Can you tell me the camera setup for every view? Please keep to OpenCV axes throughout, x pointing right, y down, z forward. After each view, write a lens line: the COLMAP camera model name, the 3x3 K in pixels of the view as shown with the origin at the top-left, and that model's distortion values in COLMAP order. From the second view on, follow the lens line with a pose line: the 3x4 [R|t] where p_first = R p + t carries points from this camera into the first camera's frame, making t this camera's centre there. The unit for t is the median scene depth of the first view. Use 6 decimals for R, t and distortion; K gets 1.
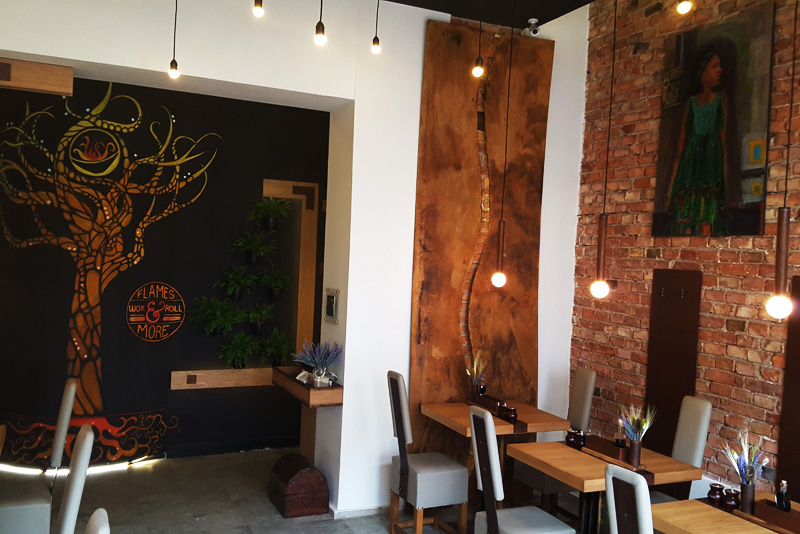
lens RADIAL K [[675.7, 0, 398.6], [0, 675.7, 264.6], [0, 0, 1]] dist [0.034071, -0.022086]
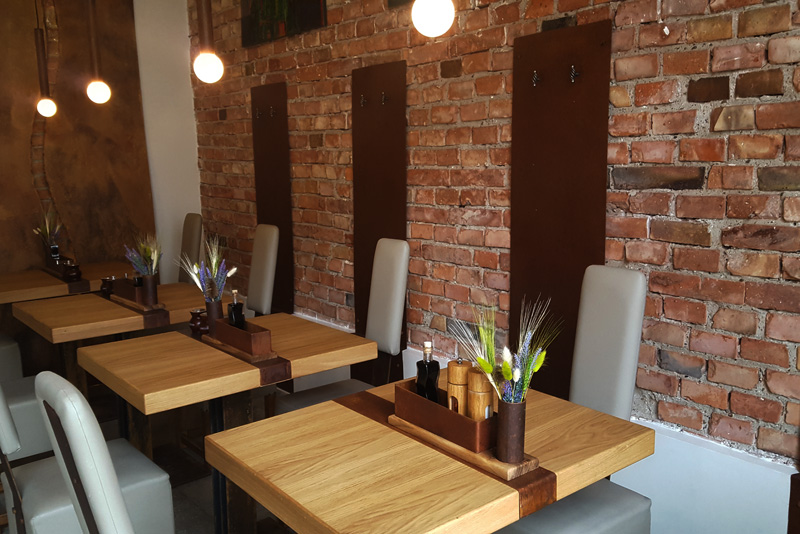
lens RADIAL K [[675.7, 0, 401.8], [0, 675.7, 270.7], [0, 0, 1]] dist [0.034071, -0.022086]
pose [[0.964072, -0.107206, 0.243046, 0.358200], [0.066683, 0.983318, 0.169229, 0.109524], [-0.257134, -0.146942, 0.955139, 0.117239]]
